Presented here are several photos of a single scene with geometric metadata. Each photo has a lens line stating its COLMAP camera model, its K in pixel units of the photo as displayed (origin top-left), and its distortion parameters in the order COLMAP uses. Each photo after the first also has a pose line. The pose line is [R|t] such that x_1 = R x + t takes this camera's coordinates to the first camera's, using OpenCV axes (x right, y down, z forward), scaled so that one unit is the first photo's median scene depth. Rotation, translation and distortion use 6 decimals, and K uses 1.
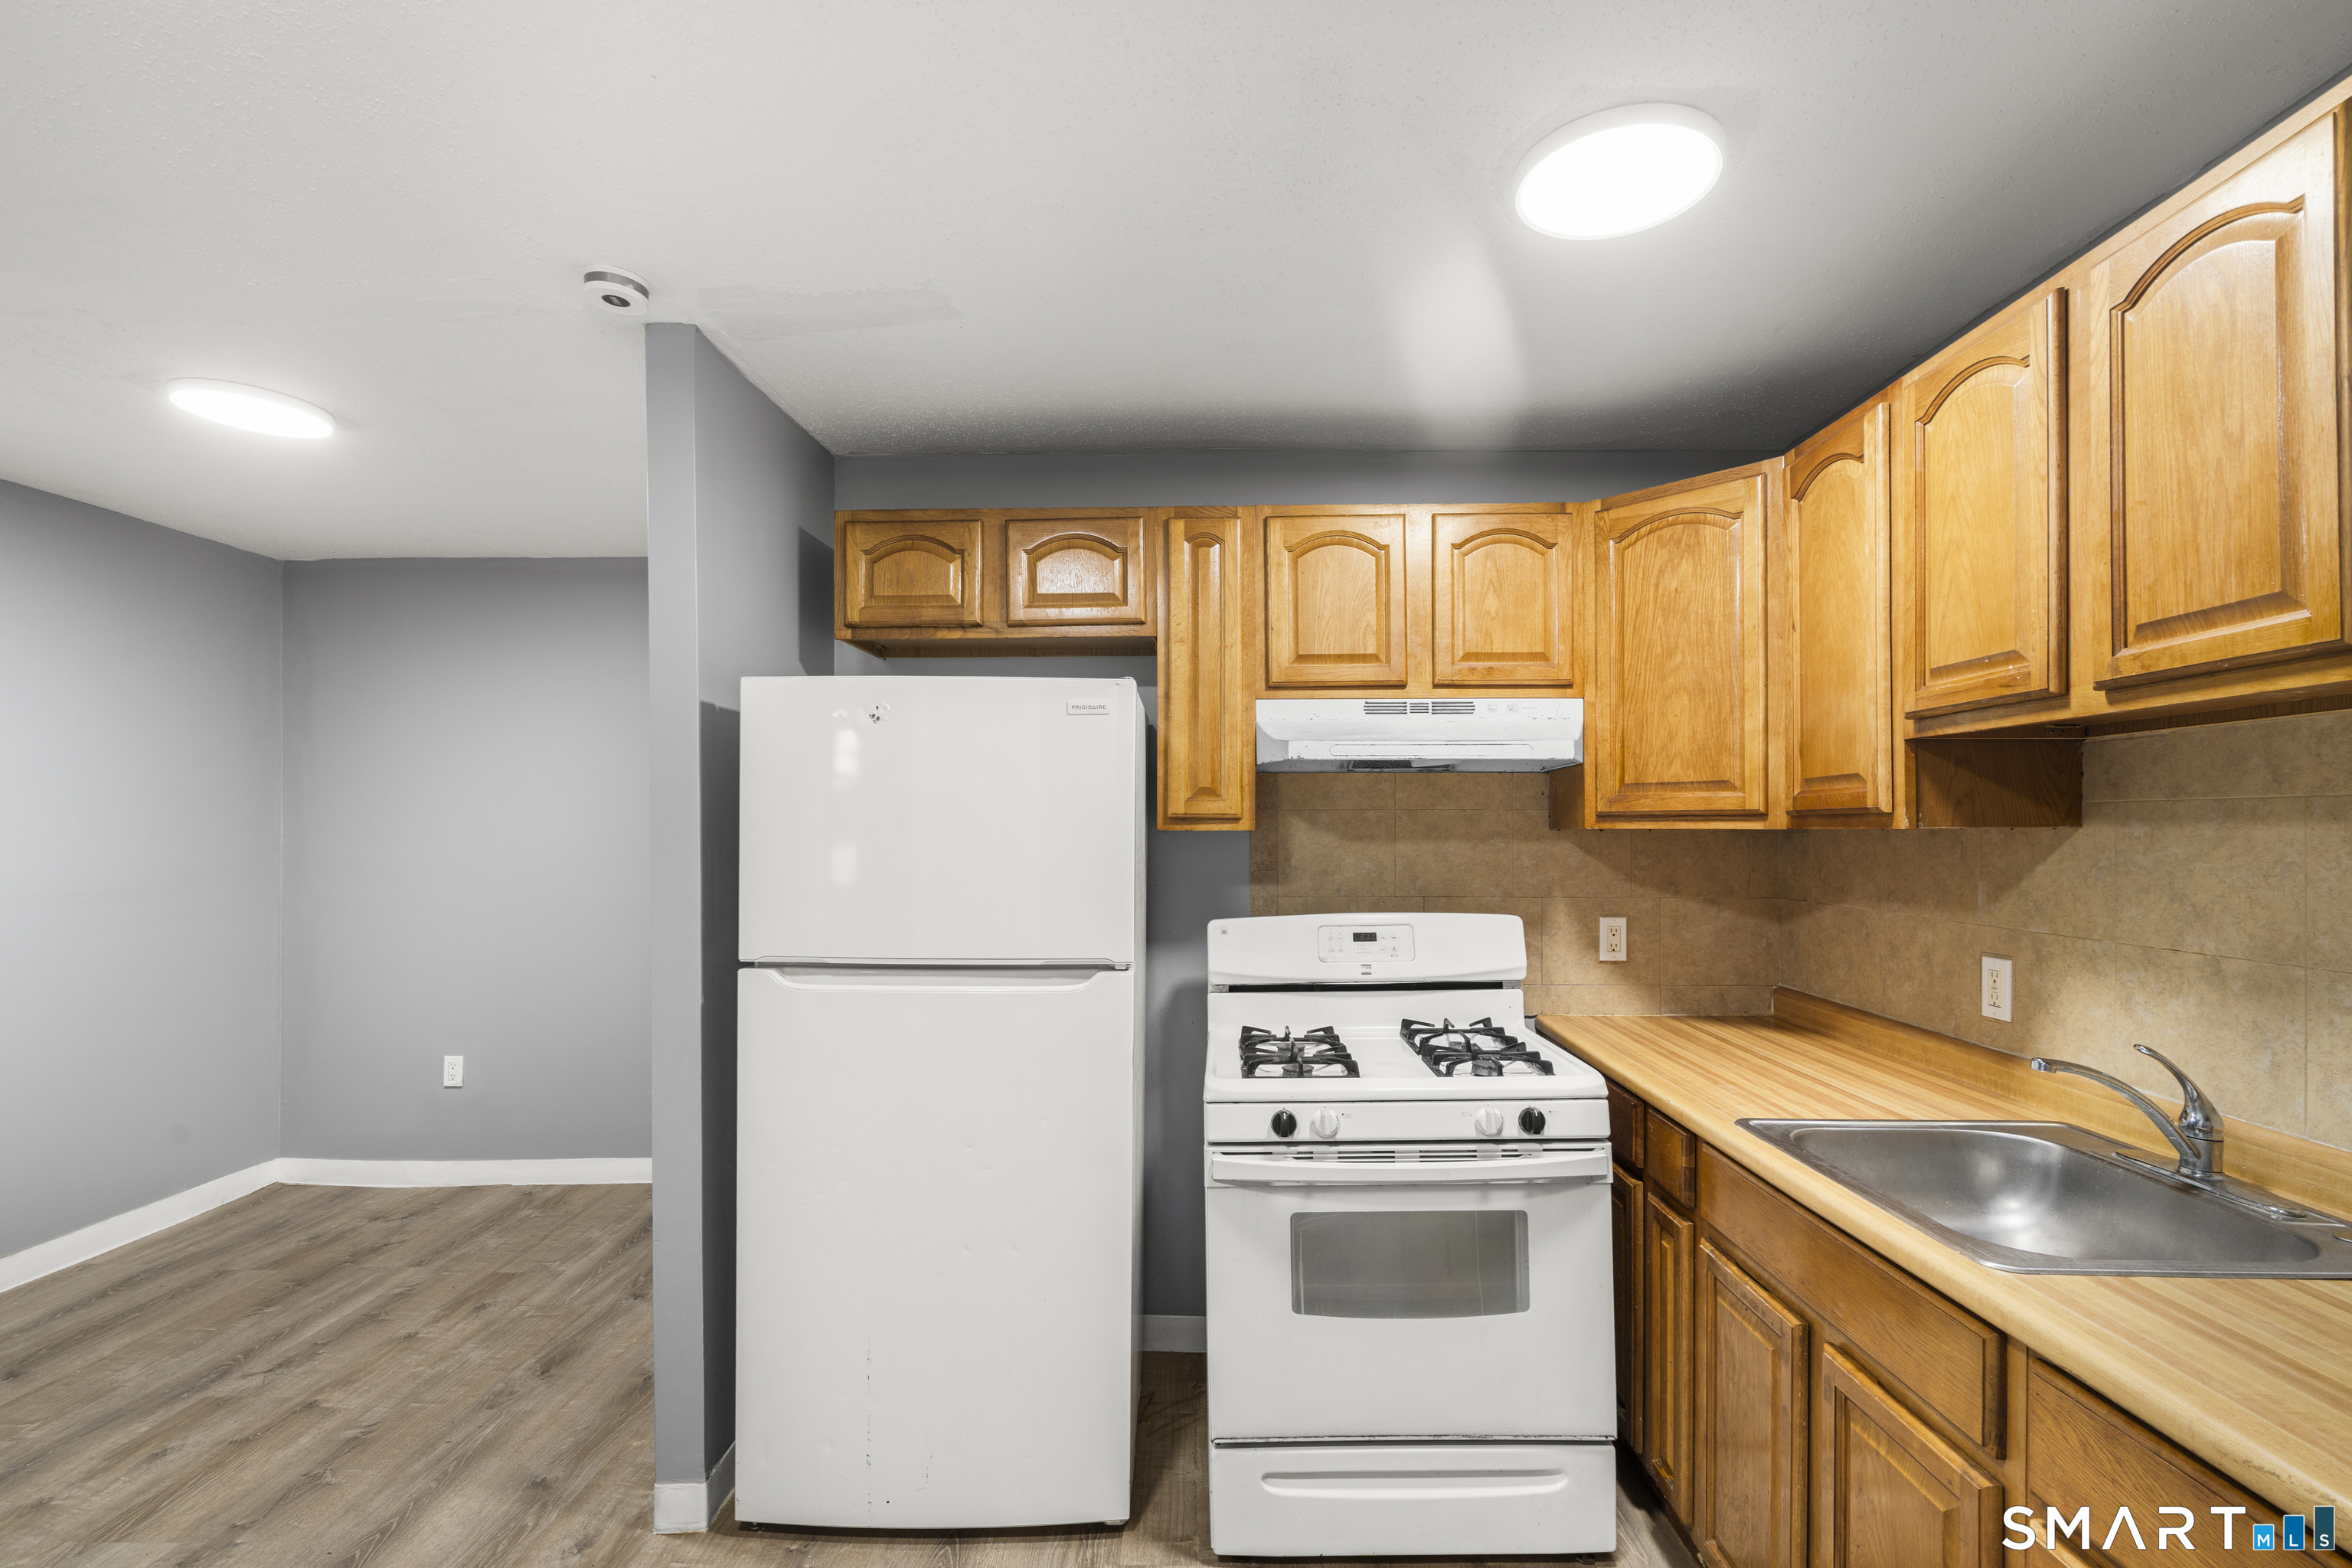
lens RADIAL K [[1073.7, 0, 1206.5], [0, 1073.7, 829.4], [0, 0, 1]] dist [-0.003470, 0.001461]
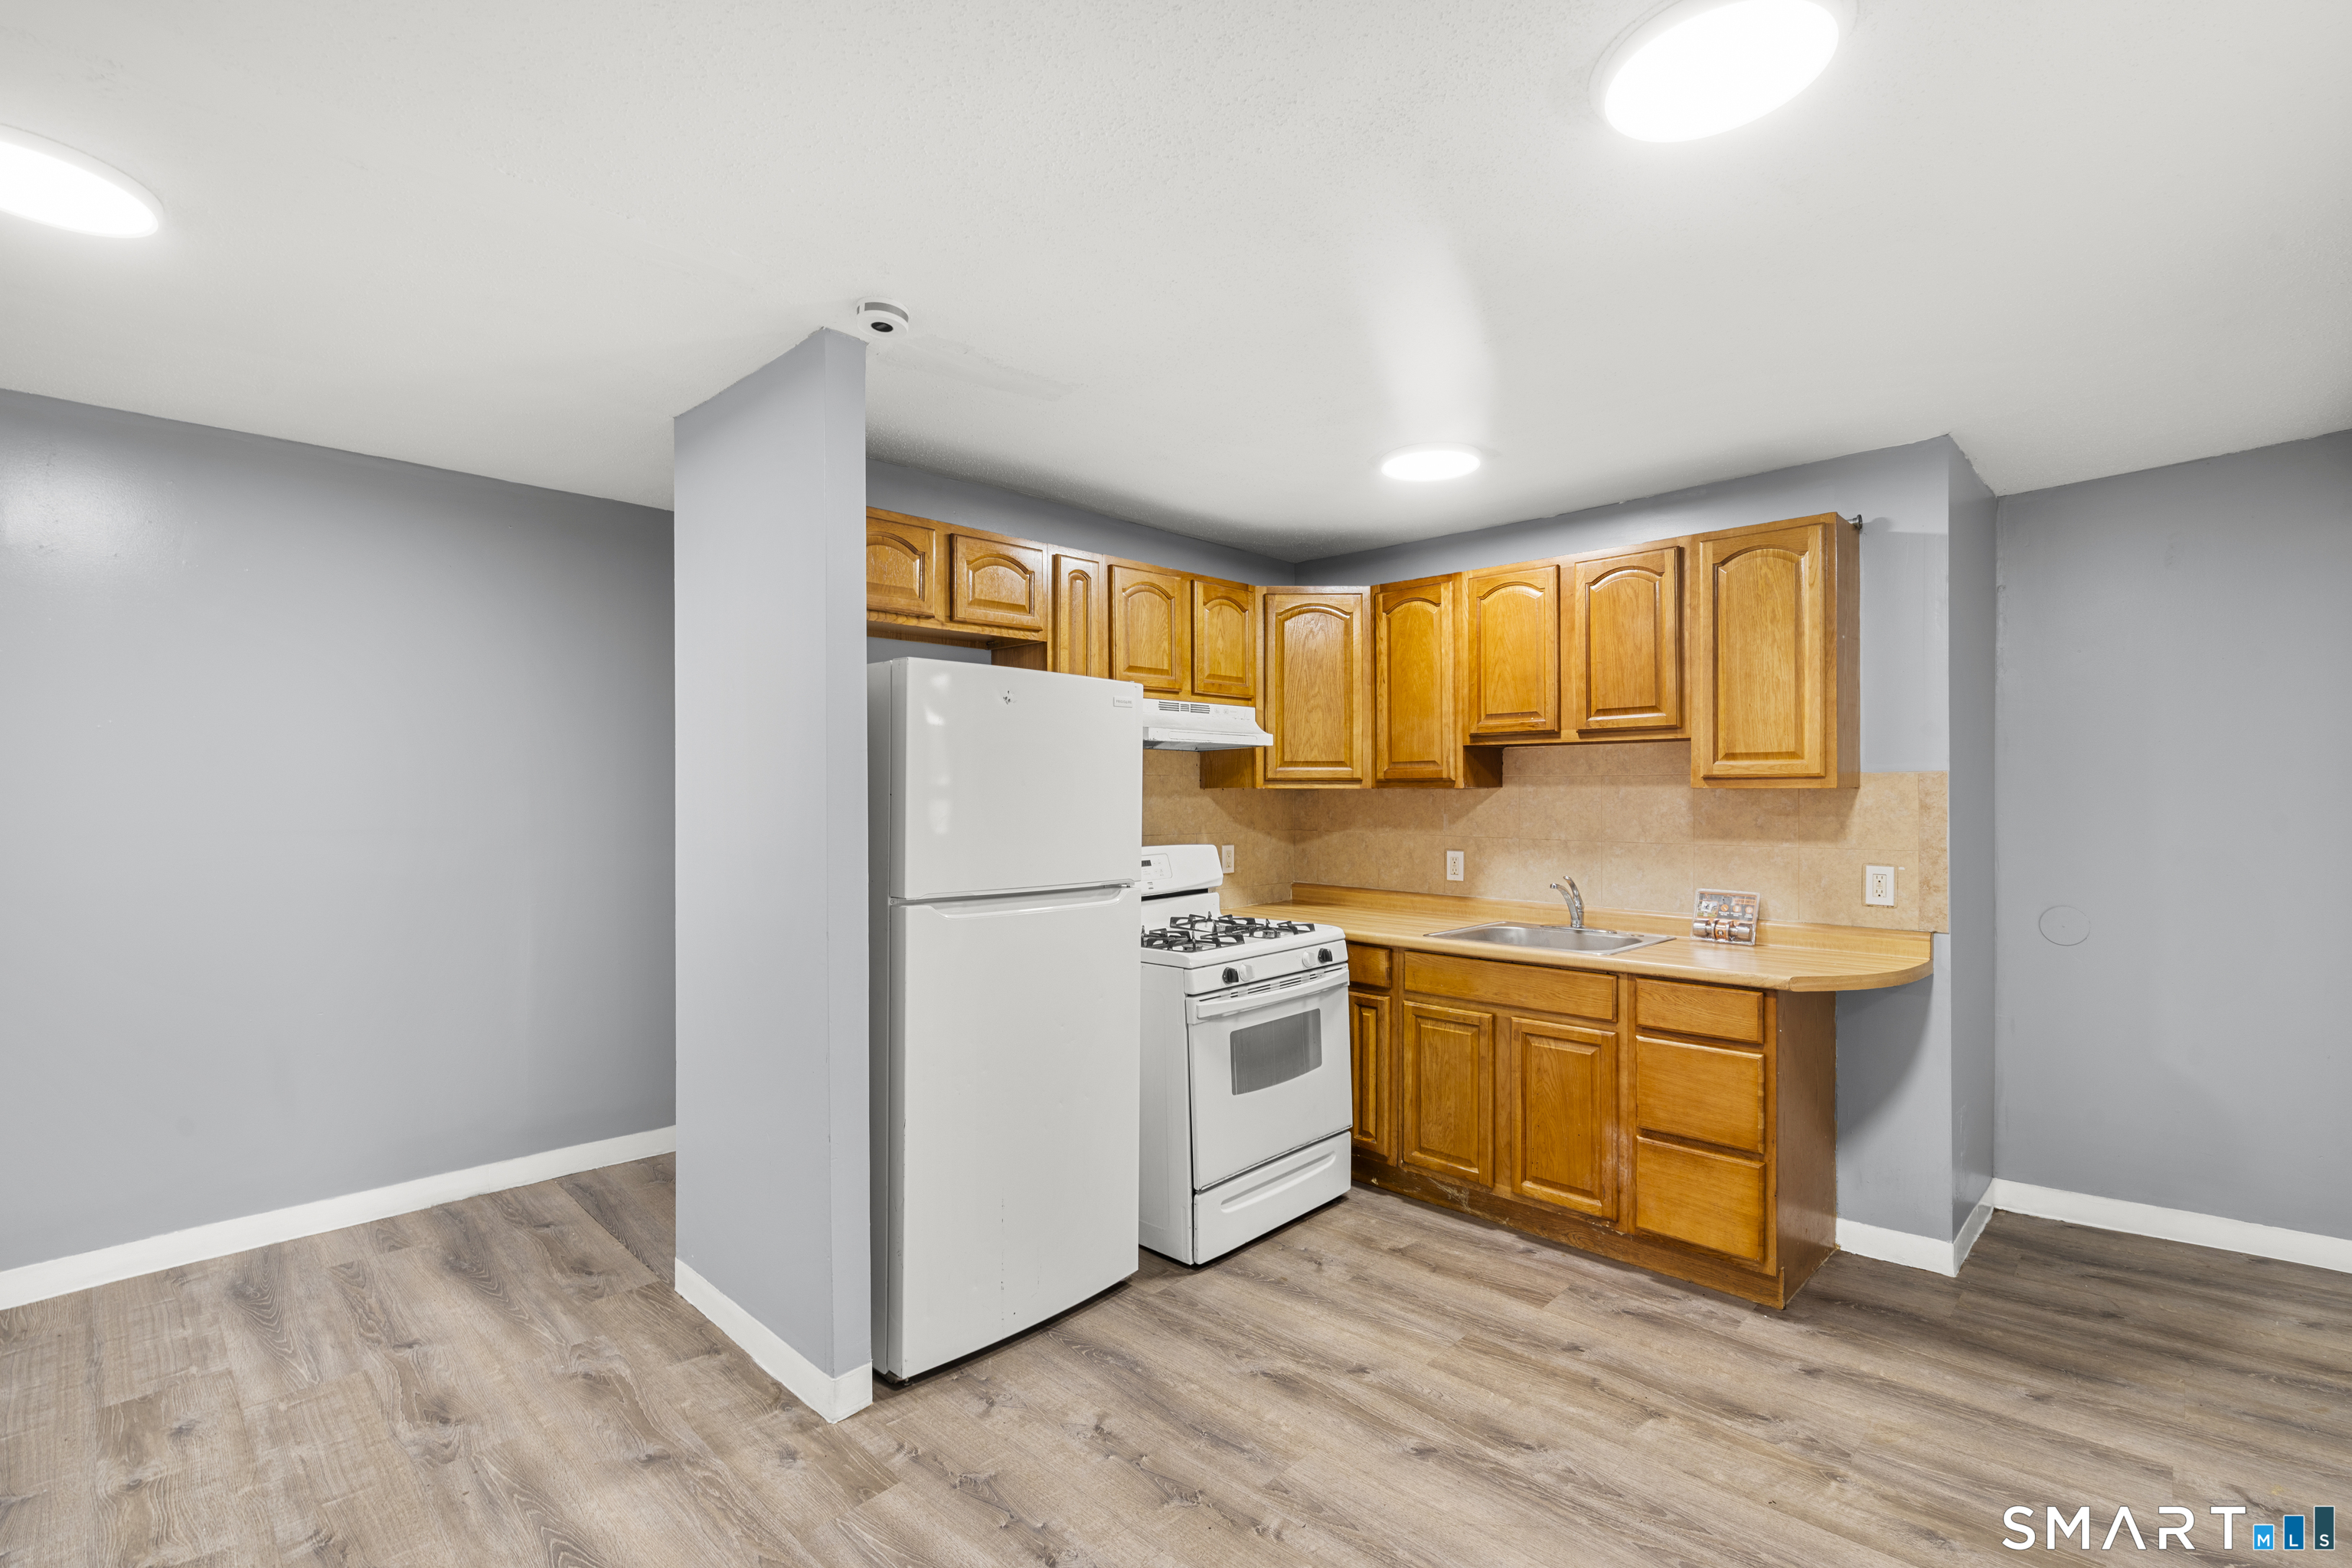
lens RADIAL K [[1059.2, 0, 1178.3], [0, 1059.2, 789.5], [0, 0, 1]] dist [-0.009796, 0.004966]
pose [[0.685667, 0.000174, 0.727916, -0.894341], [0.001074, 0.999999, -0.001250, 0.002990], [-0.727915, 0.001638, 0.685665, -0.007236]]
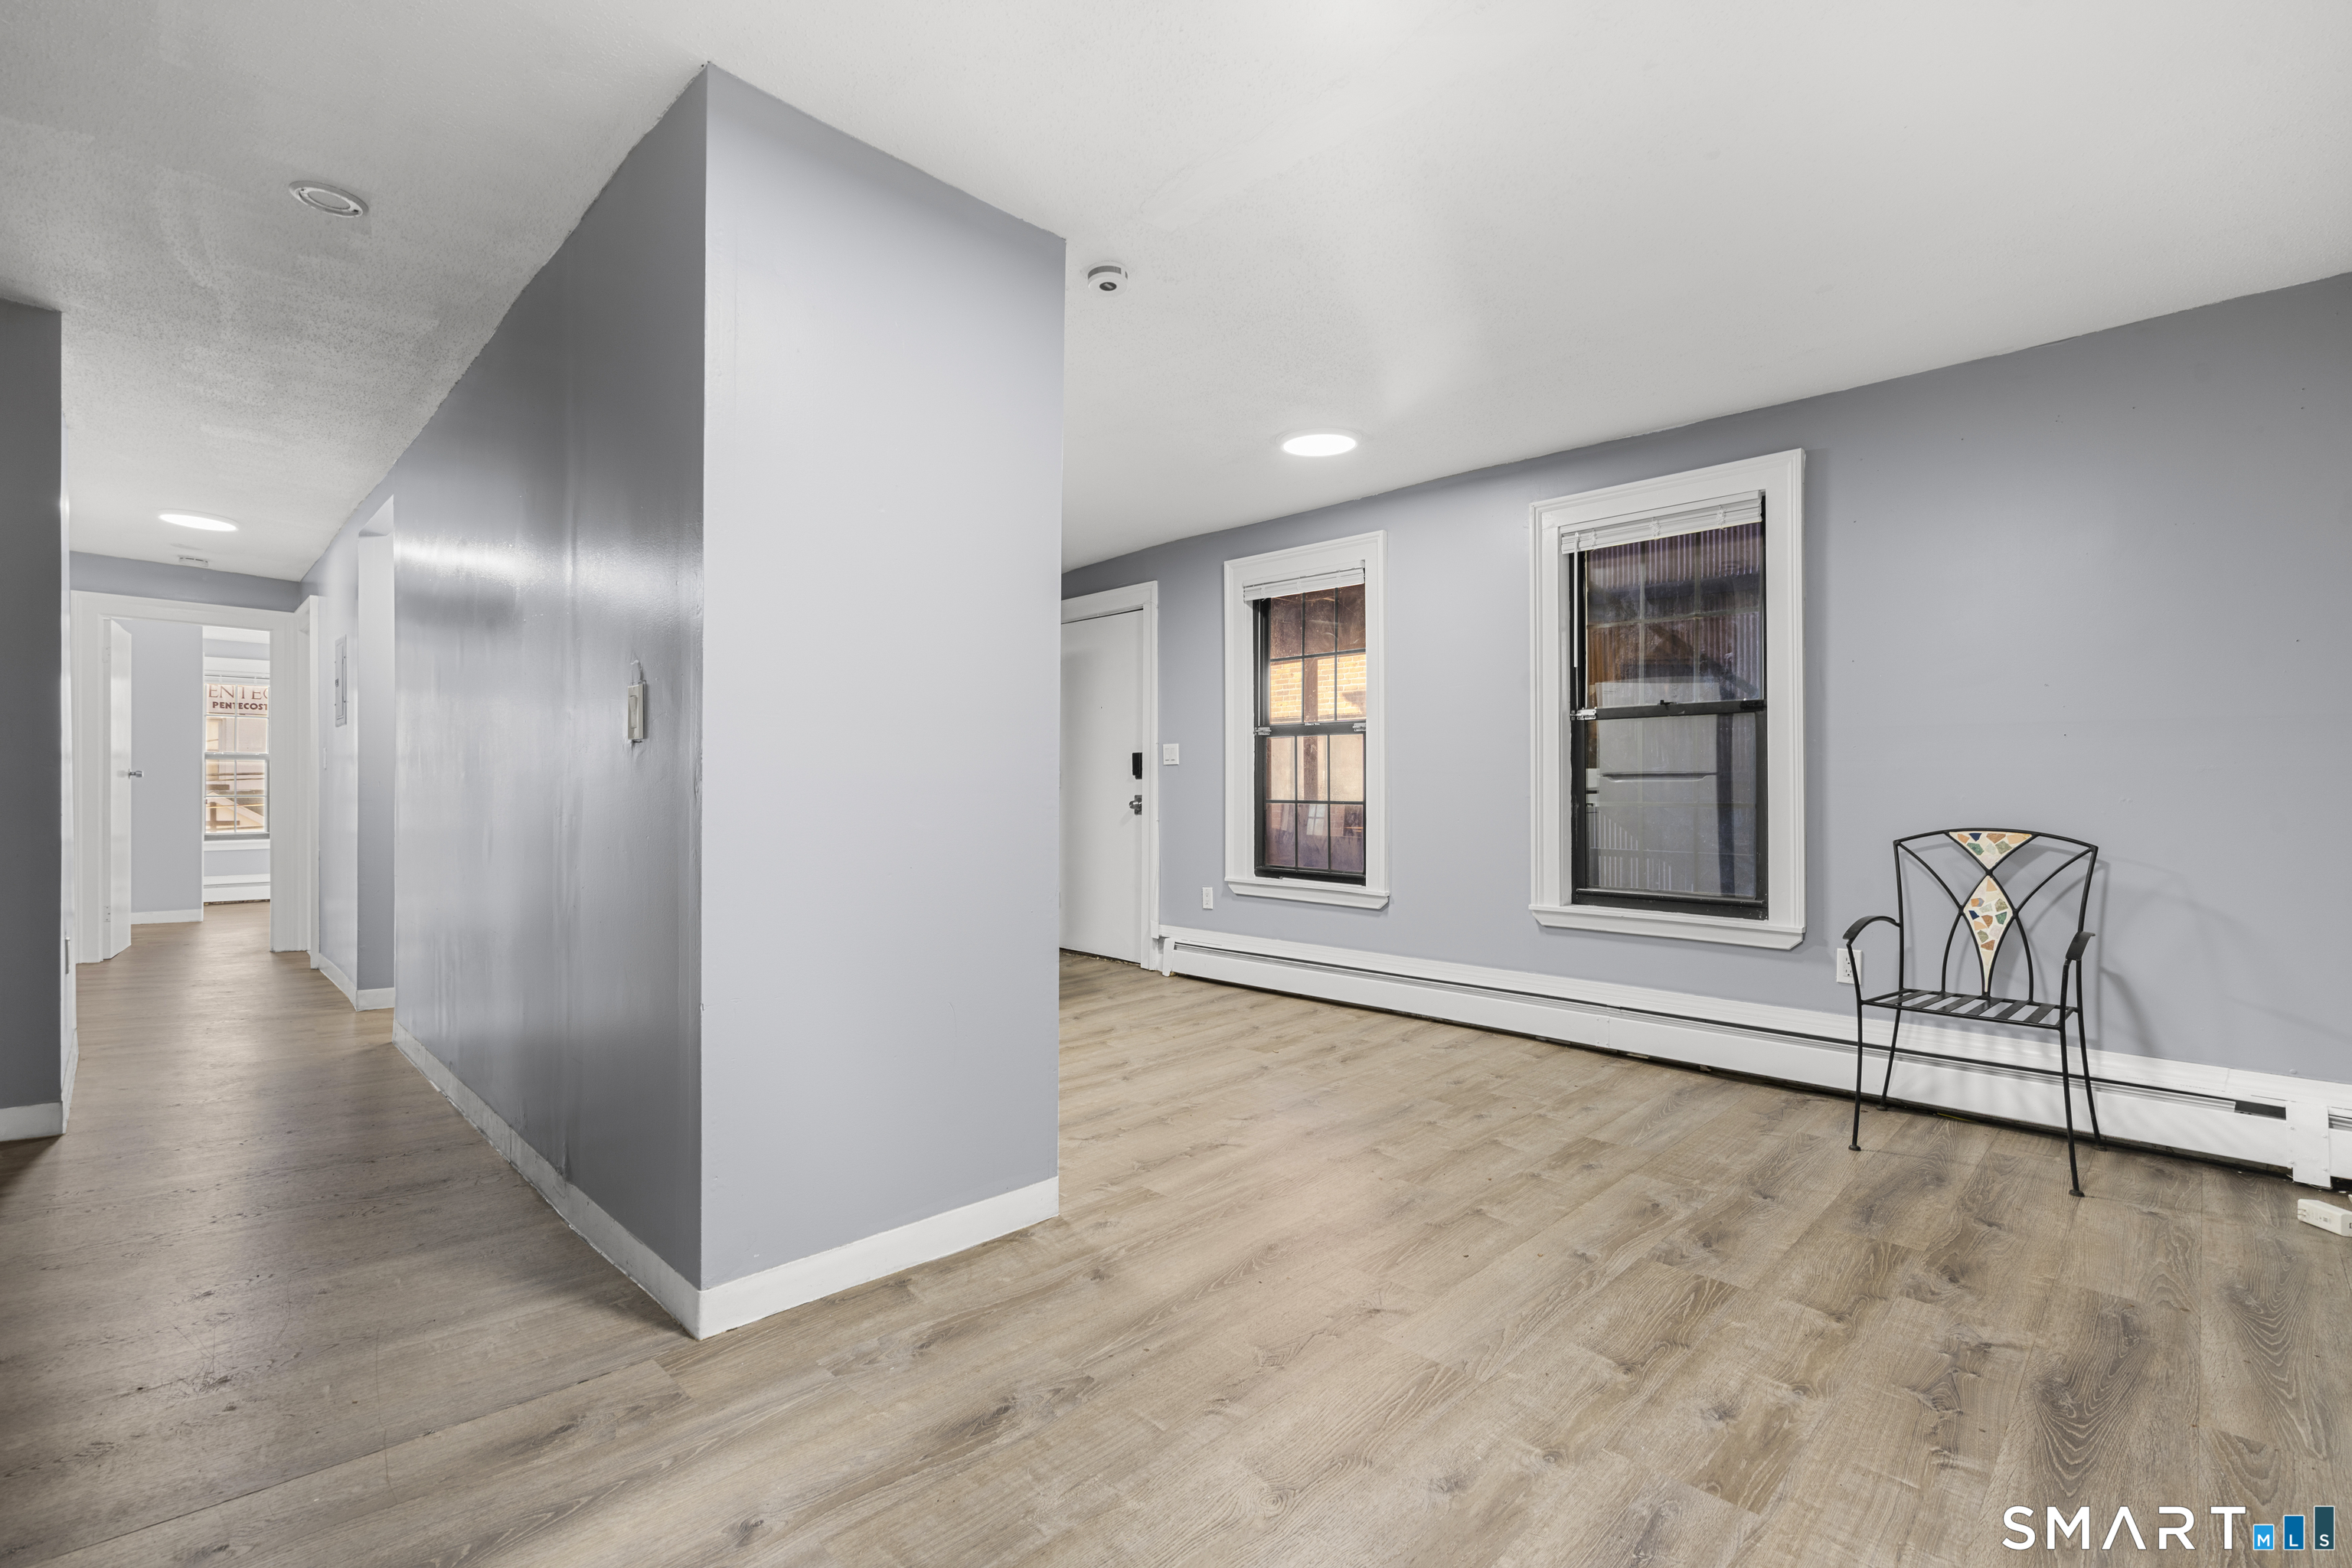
lens RADIAL K [[1052.5, 0, 1168.1], [0, 1052.5, 791.2], [0, 0, 1]] dist [0.002680, 0.000378]
pose [[-0.710950, -0.001604, 0.703241, -1.232232], [-0.001811, 0.999998, 0.000450, 0.137089], [-0.703241, -0.000954, -0.710951, 1.497608]]
